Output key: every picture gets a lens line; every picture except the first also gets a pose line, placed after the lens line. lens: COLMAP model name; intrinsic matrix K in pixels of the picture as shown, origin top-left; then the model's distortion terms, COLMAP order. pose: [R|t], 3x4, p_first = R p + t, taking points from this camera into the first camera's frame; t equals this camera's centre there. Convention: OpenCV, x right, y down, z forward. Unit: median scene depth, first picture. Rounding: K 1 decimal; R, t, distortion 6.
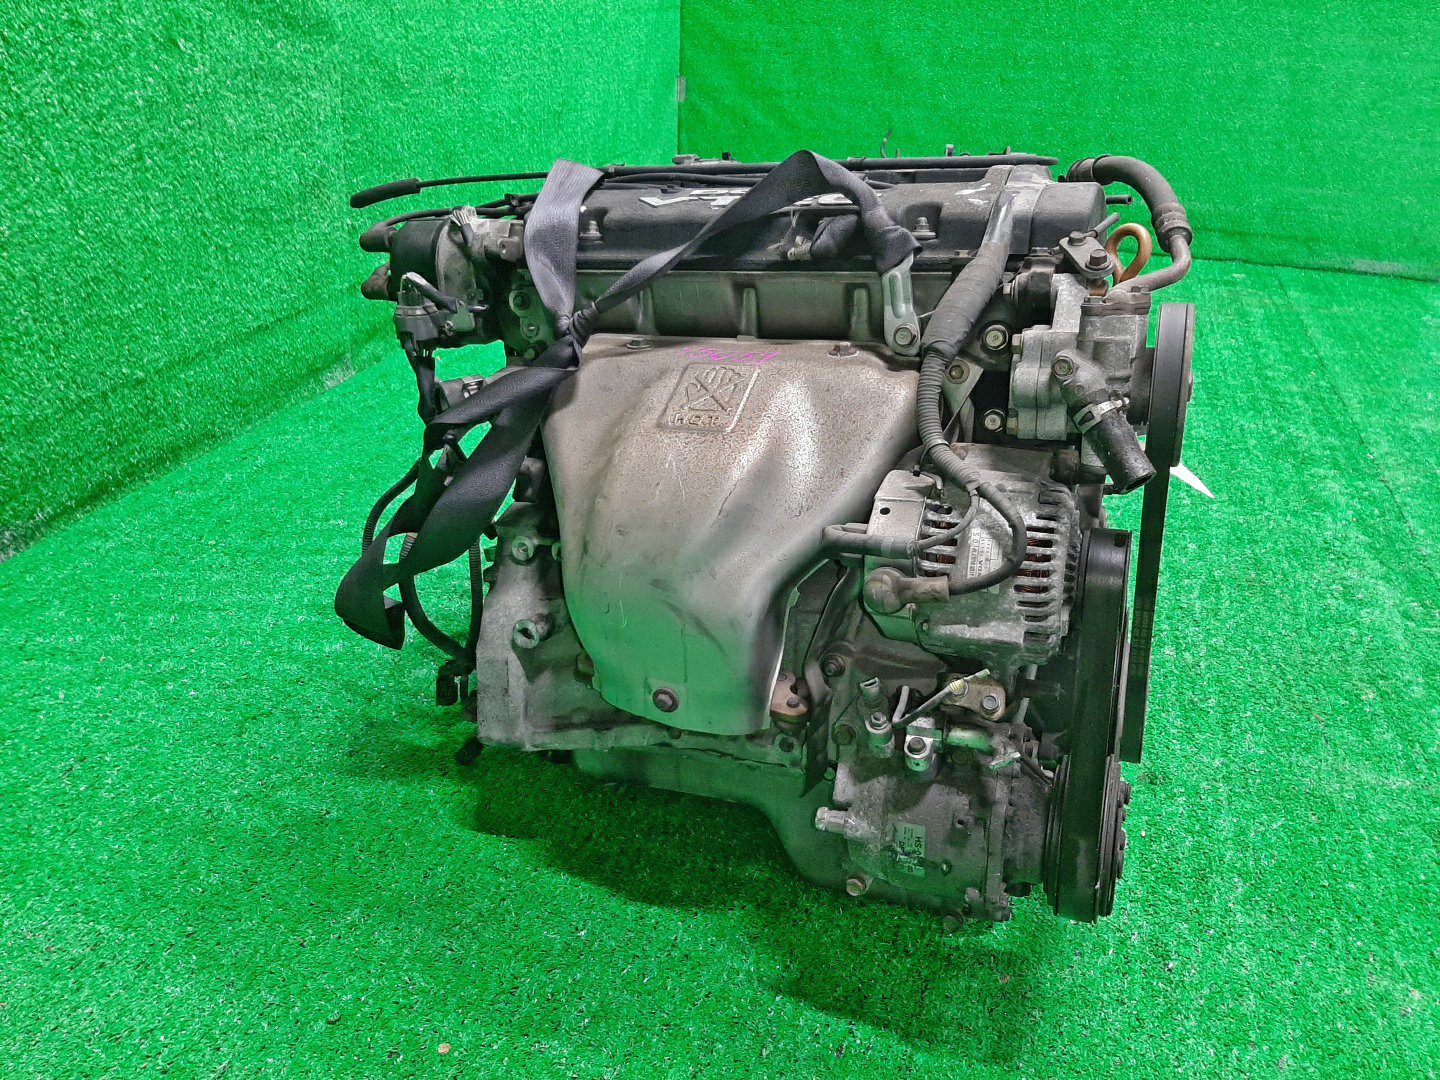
lens RADIAL K [[1115.1, 0, 720.0], [0, 1115.1, 540.0], [0, 0, 1]] dist [0.069556, -0.106060]
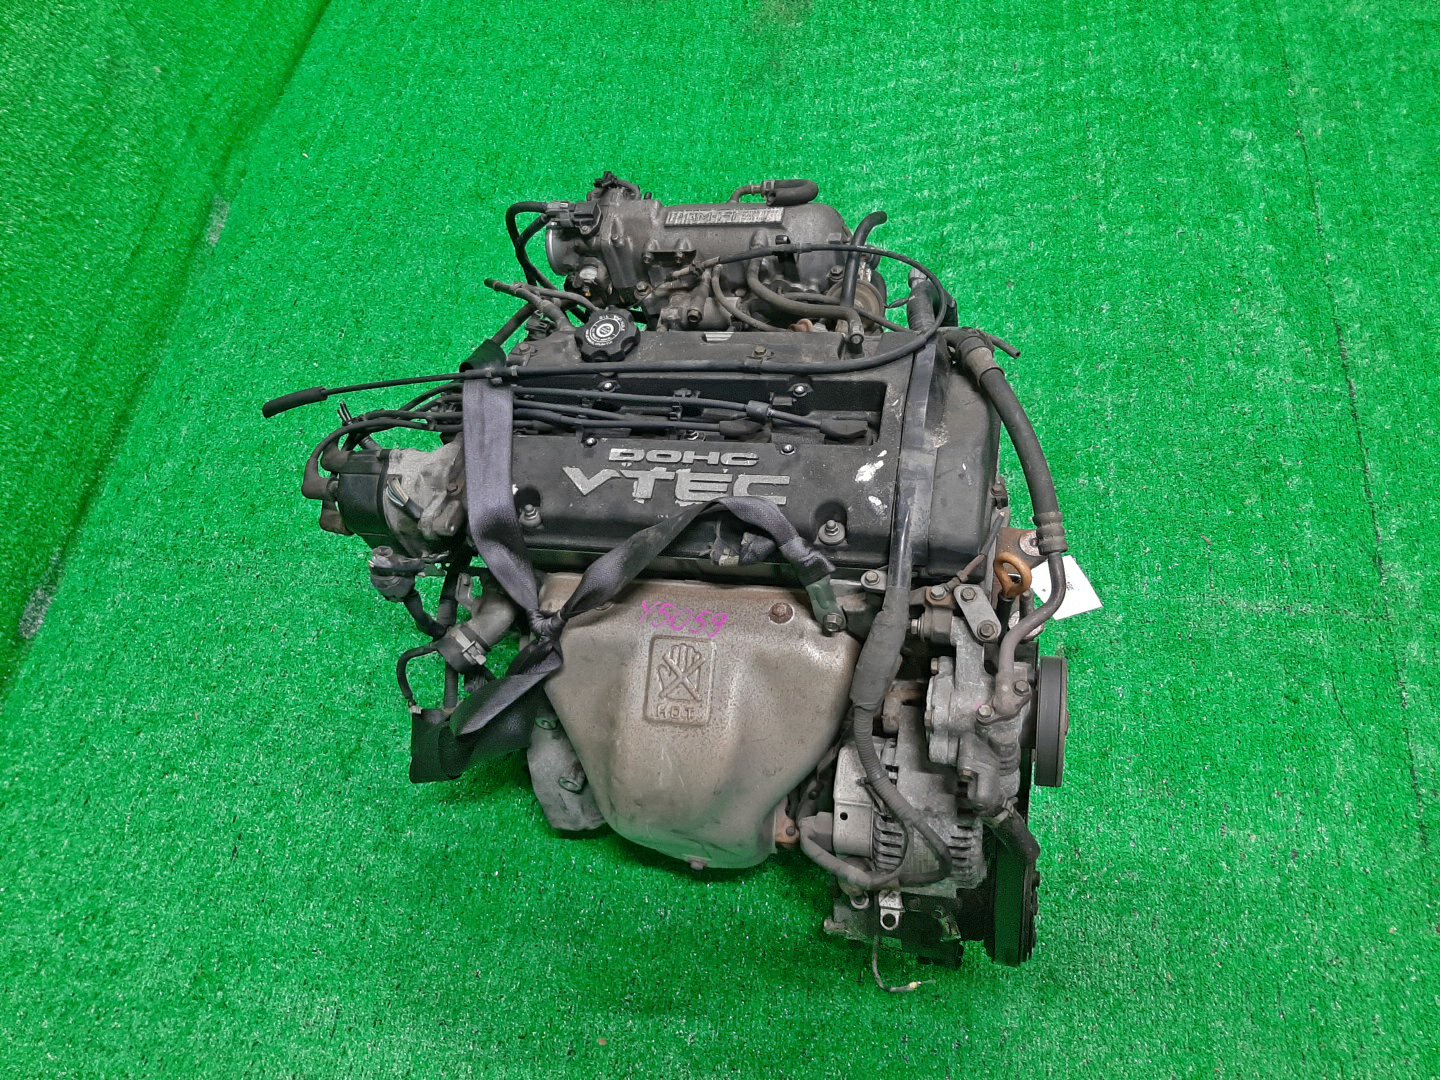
lens RADIAL K [[1115.1, 0, 720.0], [0, 1115.1, 540.0], [0, 0, 1]] dist [0.069556, -0.106060]
pose [[0.975275, -0.219121, -0.028706, 0.088711], [0.200929, 0.825133, 0.527999, -0.777792], [-0.092009, -0.520712, 0.848760, 0.055093]]
